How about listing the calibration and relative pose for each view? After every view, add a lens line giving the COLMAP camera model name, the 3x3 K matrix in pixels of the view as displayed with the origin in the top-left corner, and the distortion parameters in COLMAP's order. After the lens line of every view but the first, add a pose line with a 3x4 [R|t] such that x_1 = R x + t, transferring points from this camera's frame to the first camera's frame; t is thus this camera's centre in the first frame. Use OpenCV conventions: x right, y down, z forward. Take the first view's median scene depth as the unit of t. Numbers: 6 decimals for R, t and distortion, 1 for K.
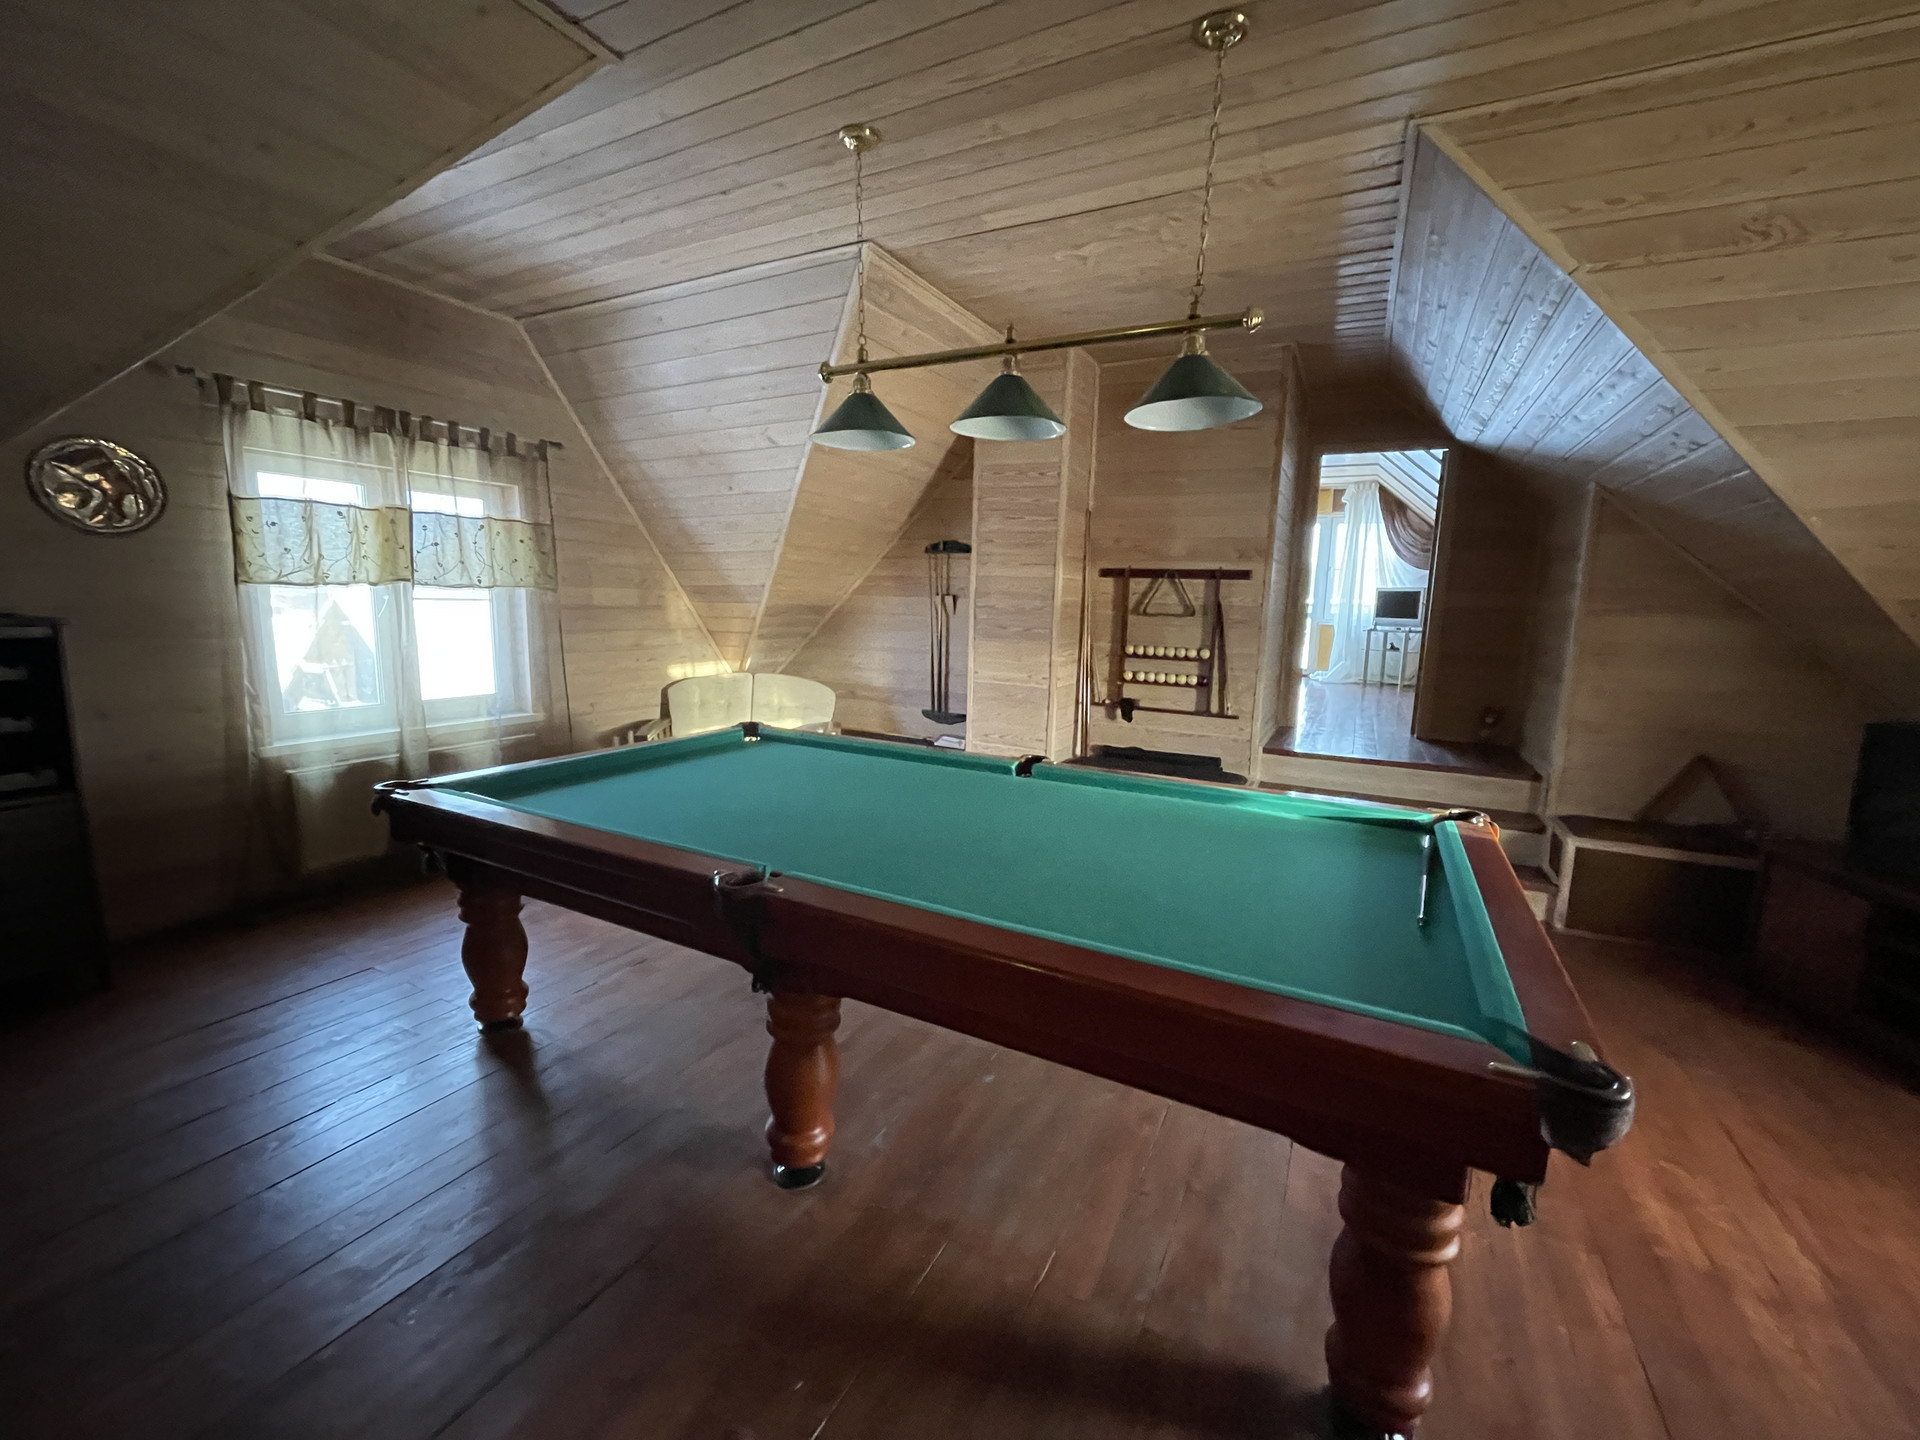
lens RADIAL K [[775.5, 0, 970.2], [0, 775.5, 719.5], [0, 0, 1]] dist [-0.004055, -0.000385]
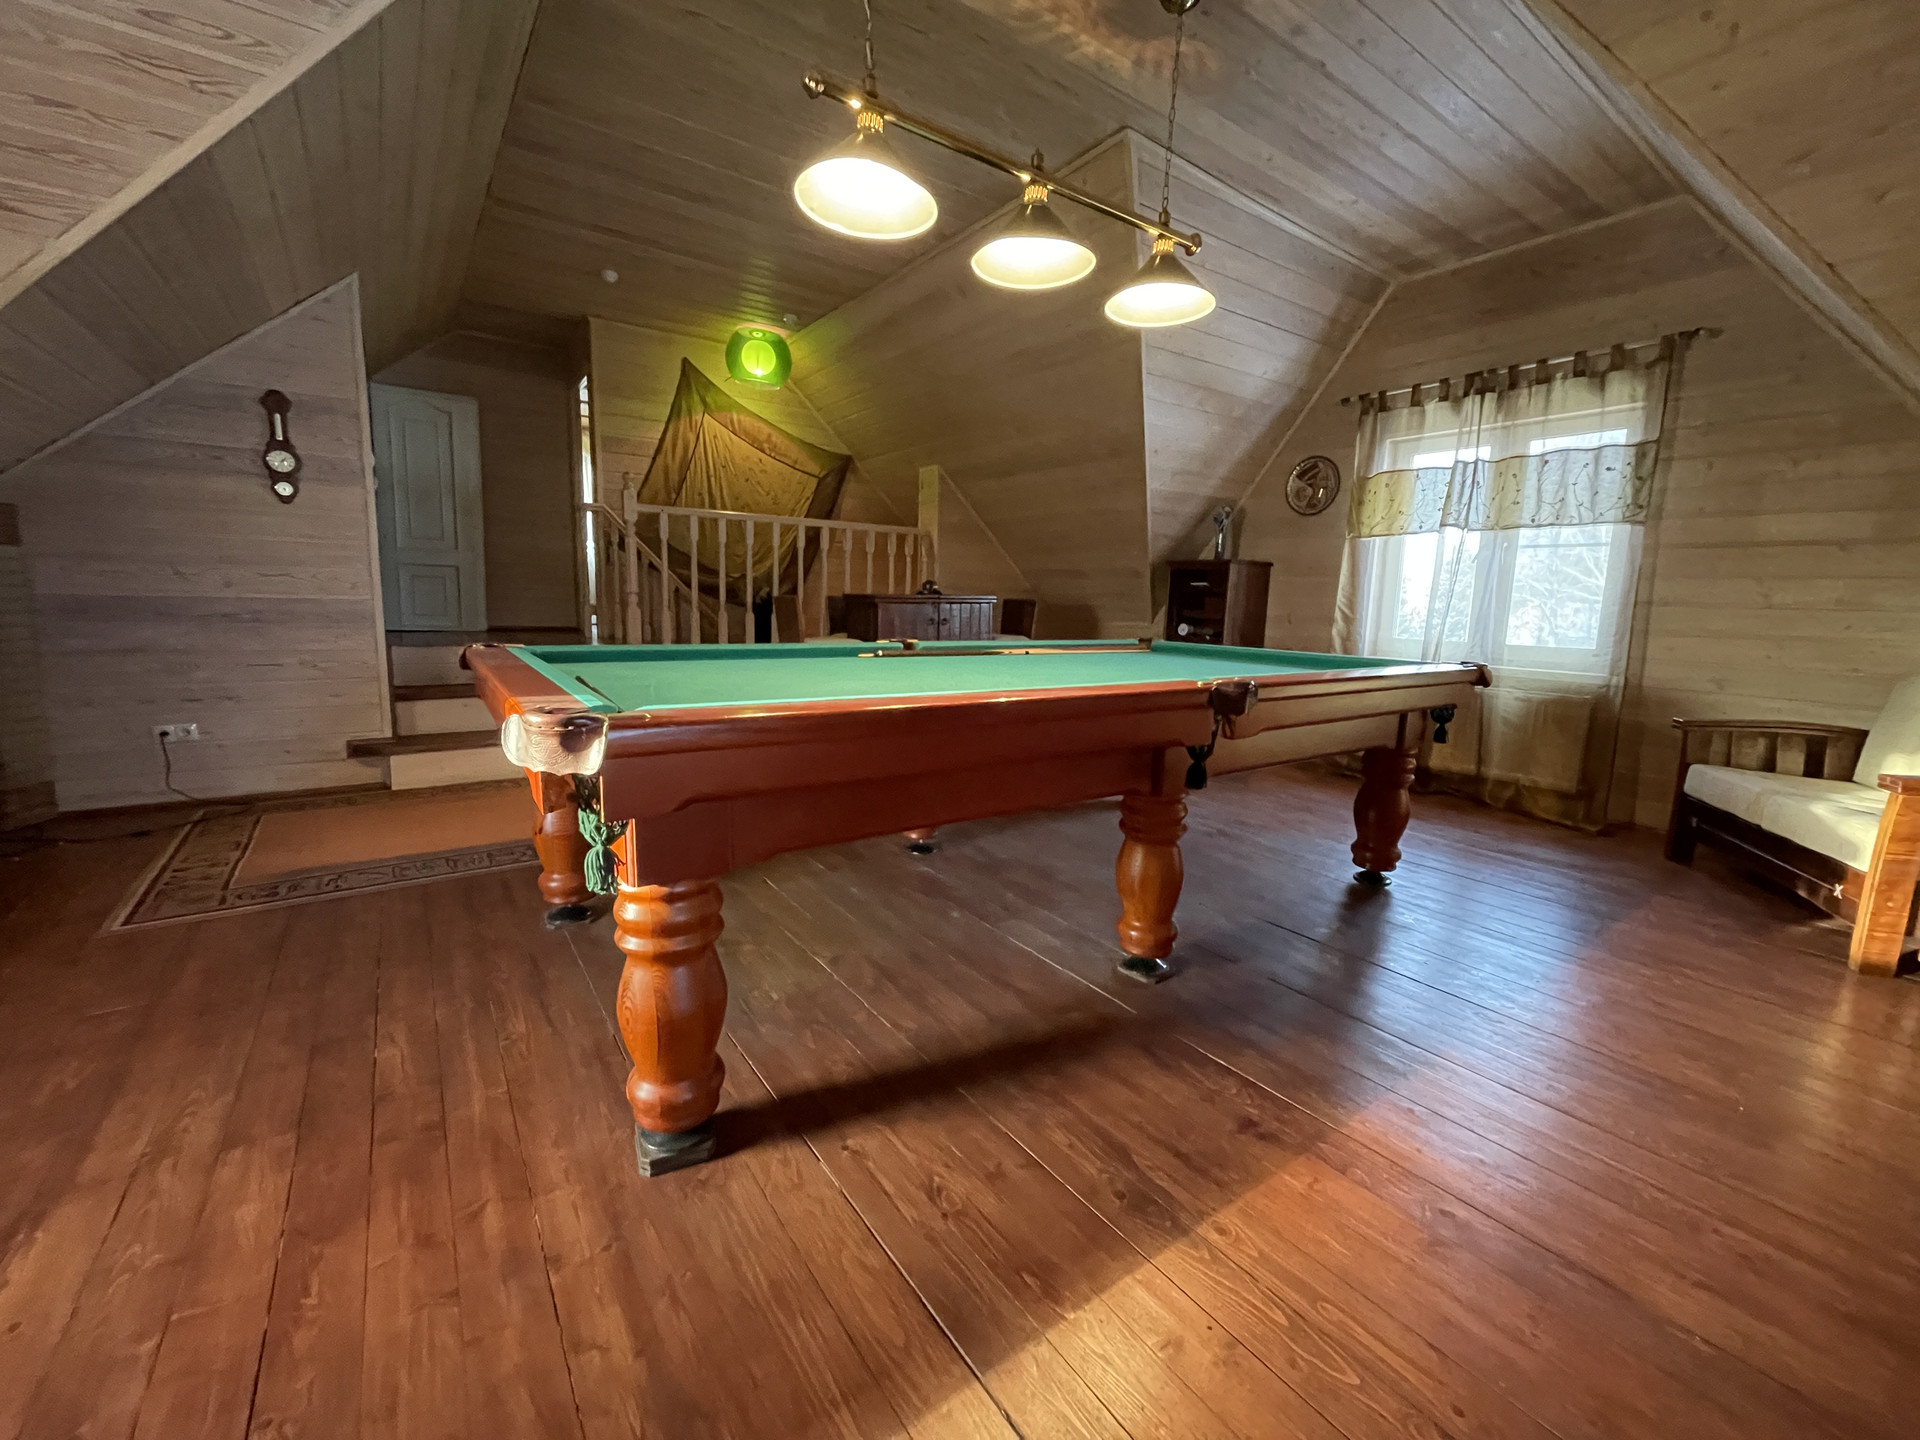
lens RADIAL K [[775.5, 0, 966.3], [0, 775.5, 706.7], [0, 0, 1]] dist [-0.004055, -0.000385]
pose [[-0.462560, 0.091221, -0.881883, 0.621184], [-0.171952, 0.966575, 0.190172, -0.014591], [0.869753, 0.239608, -0.431413, 0.934306]]
